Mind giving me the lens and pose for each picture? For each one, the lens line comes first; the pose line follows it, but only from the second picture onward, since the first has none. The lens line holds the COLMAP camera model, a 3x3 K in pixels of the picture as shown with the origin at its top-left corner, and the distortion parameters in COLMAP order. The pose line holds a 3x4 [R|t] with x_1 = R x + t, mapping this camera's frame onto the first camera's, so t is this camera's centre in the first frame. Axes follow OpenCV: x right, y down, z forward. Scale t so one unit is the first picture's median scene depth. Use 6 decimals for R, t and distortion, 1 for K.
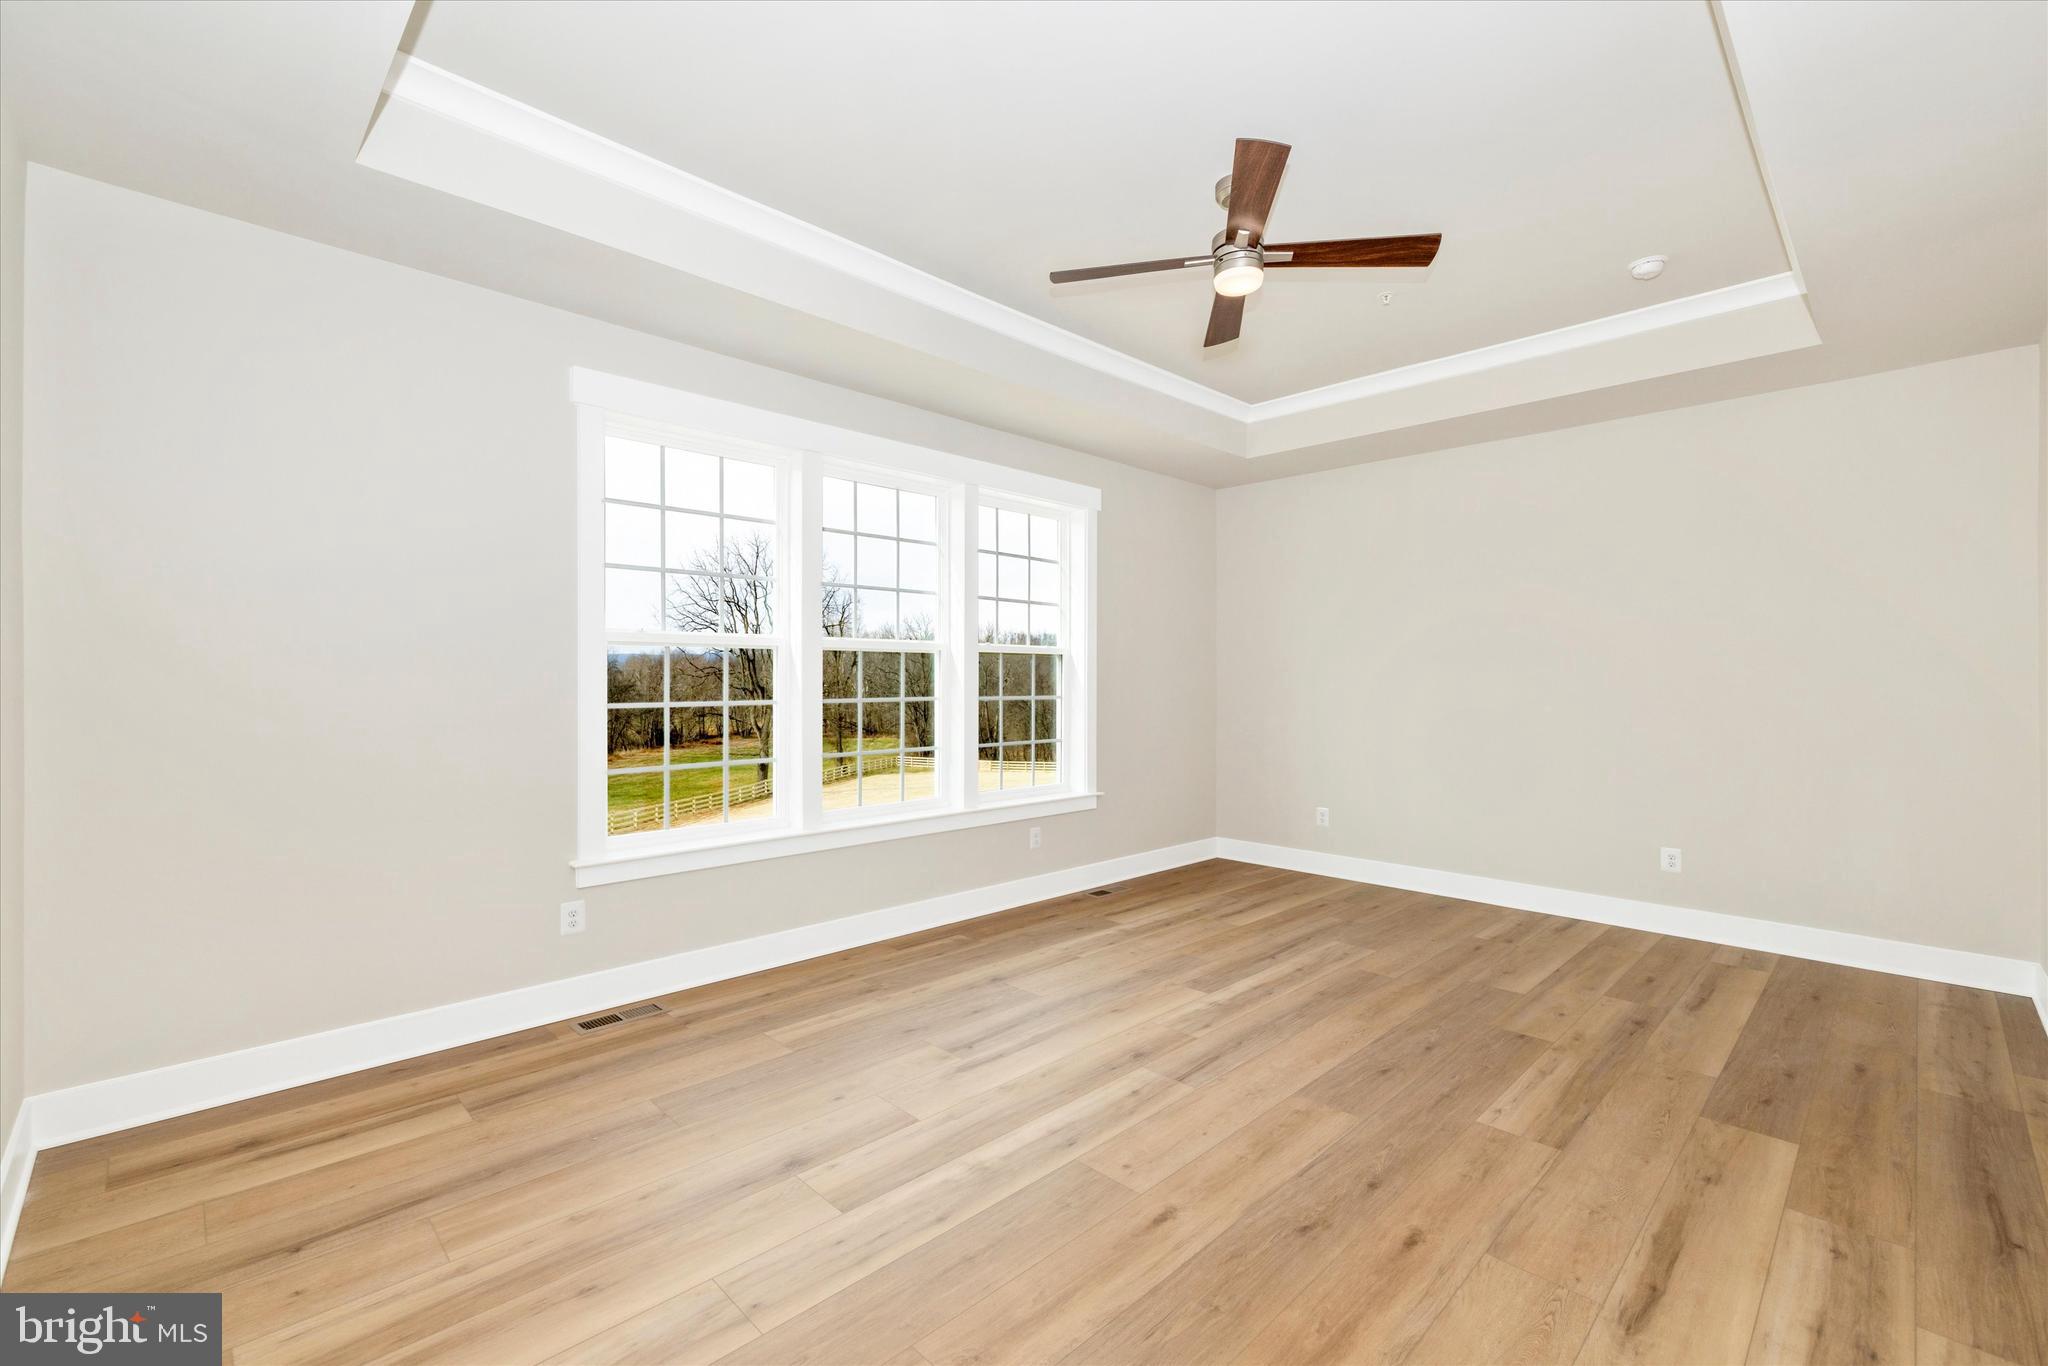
lens RADIAL K [[875.9, 0, 1019.7], [0, 875.9, 676.6], [0, 0, 1]] dist [-0.002246, 0.000060]
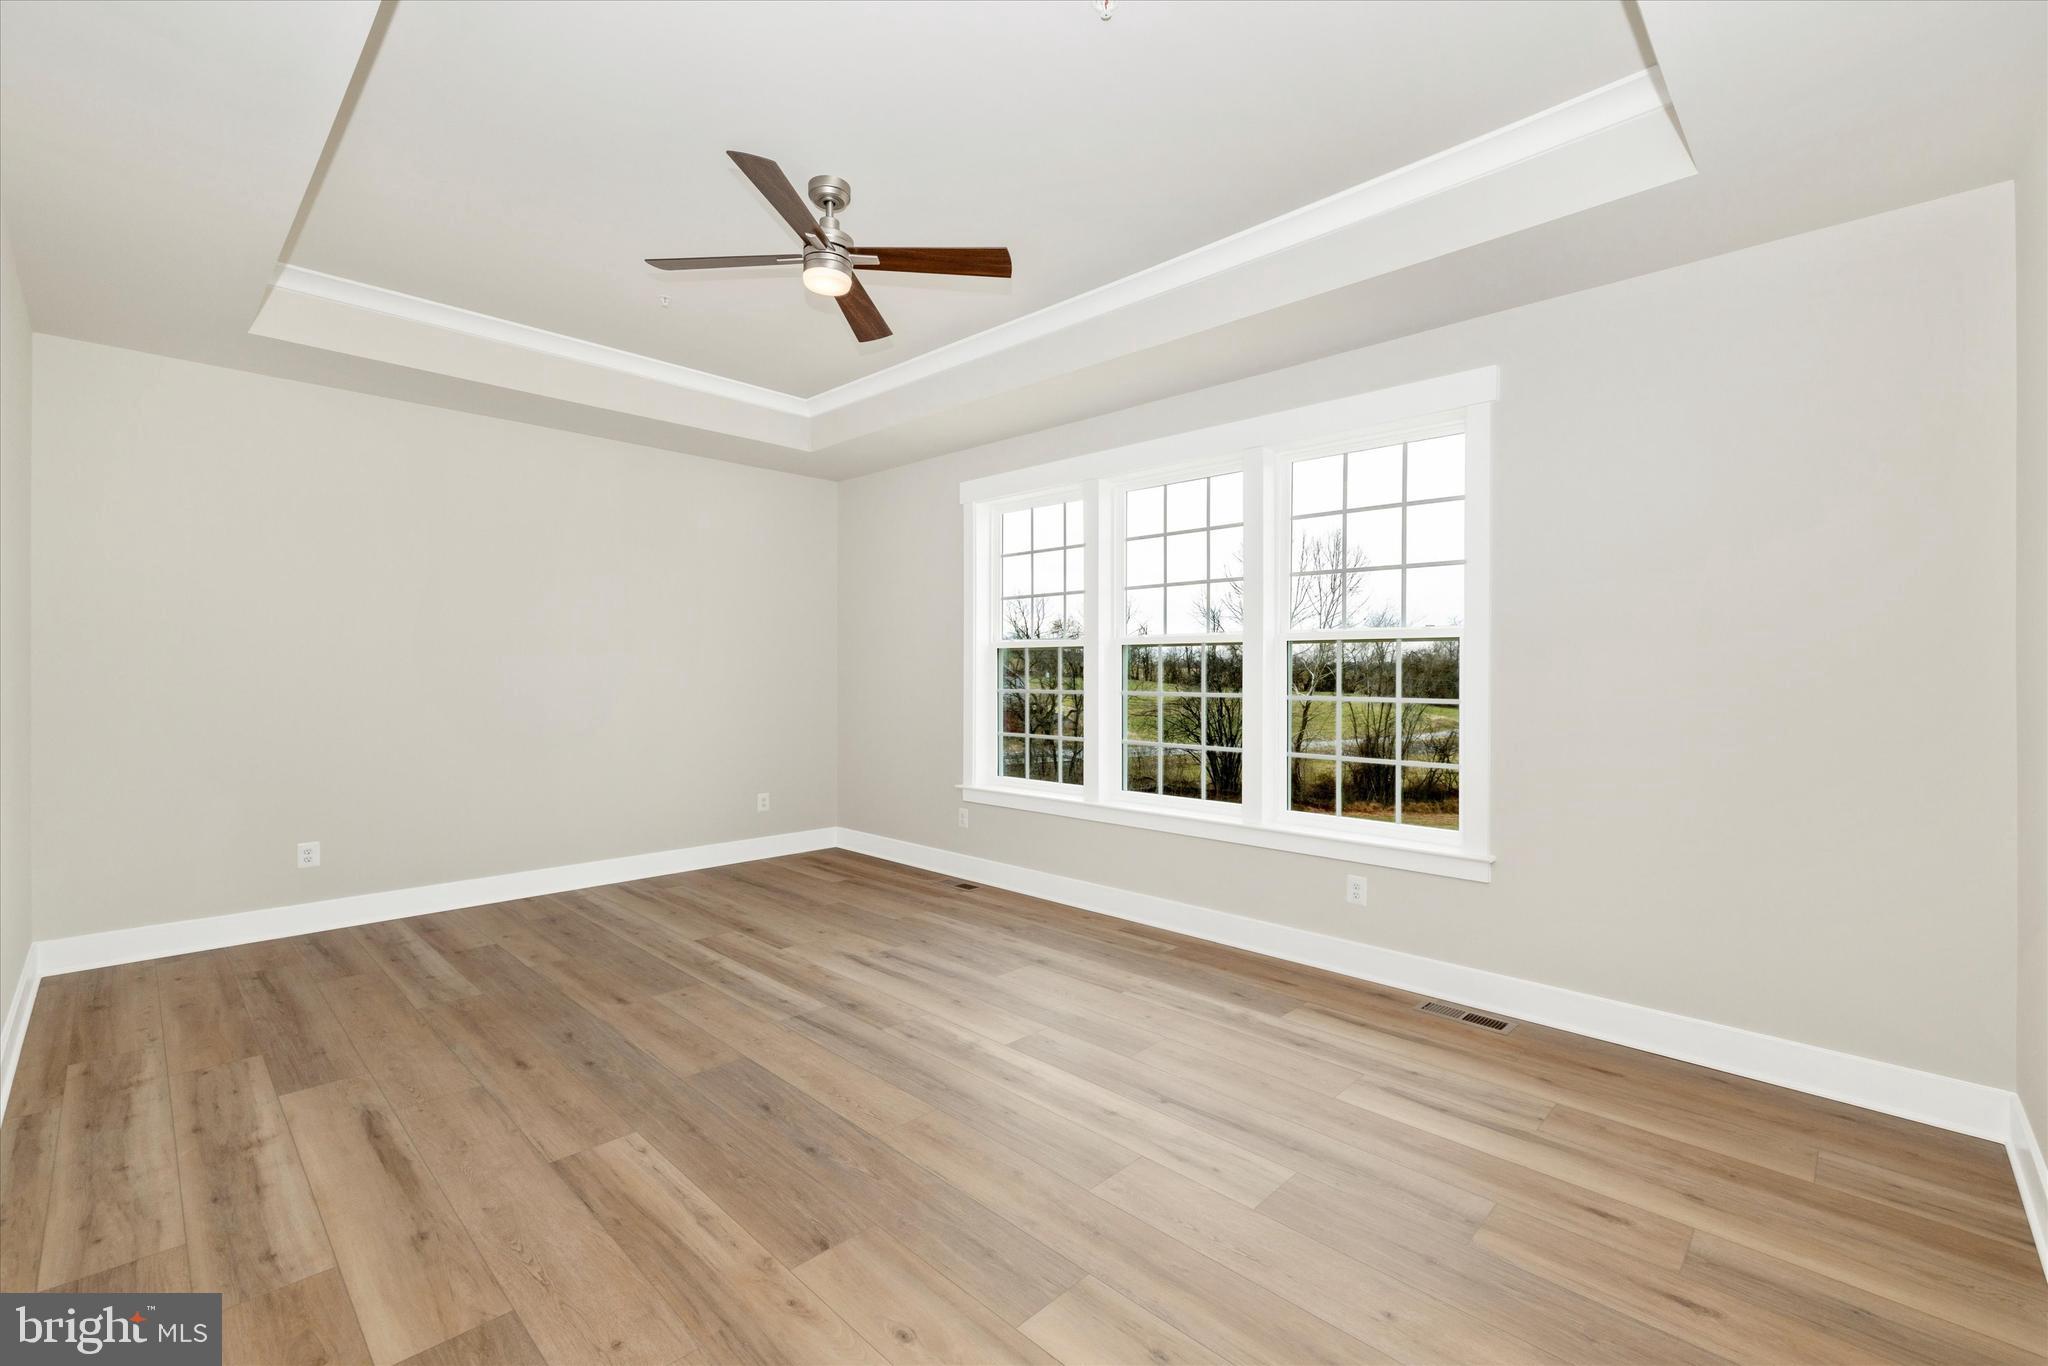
lens RADIAL K [[875.9, 0, 1019.7], [0, 875.9, 676.6], [0, 0, 1]] dist [-0.002246, 0.000060]
pose [[0.023972, 0.000364, -0.999713, 1.139710], [-0.001324, 0.999999, 0.000332, 0.008754], [0.999712, 0.001315, 0.023973, 1.070964]]
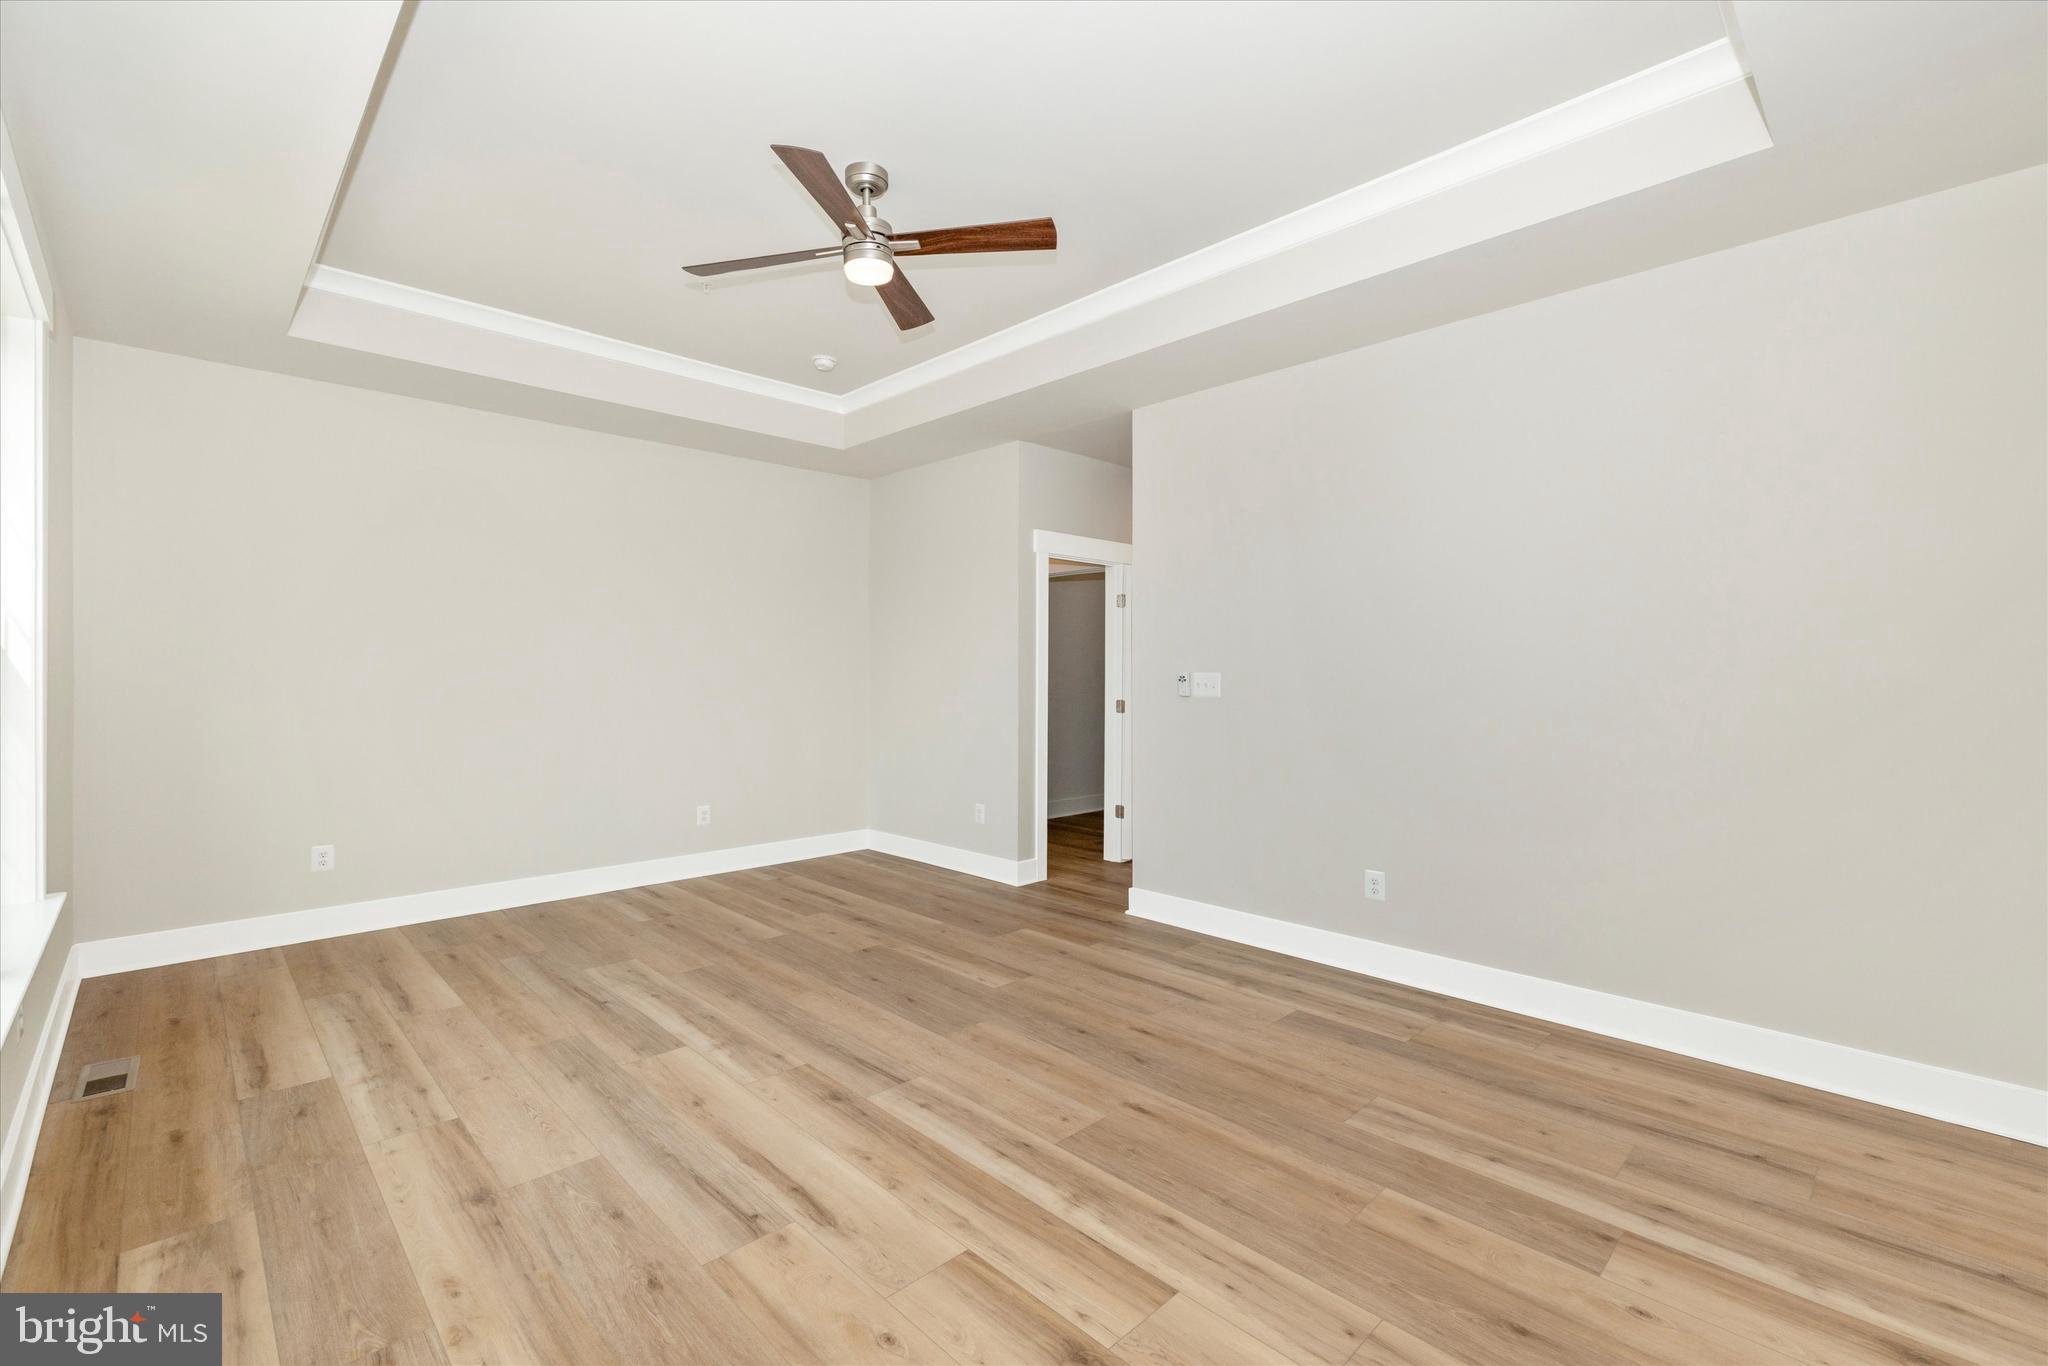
lens RADIAL K [[882.1, 0, 1032.7], [0, 882.1, 662.4], [0, 0, 1]] dist [-0.000836, -0.000198]
pose [[-0.004982, 0.008590, 0.999951, -0.679666], [-0.006297, 0.999943, -0.008621, 0.001909], [-0.999968, -0.006340, -0.004928, 0.729711]]
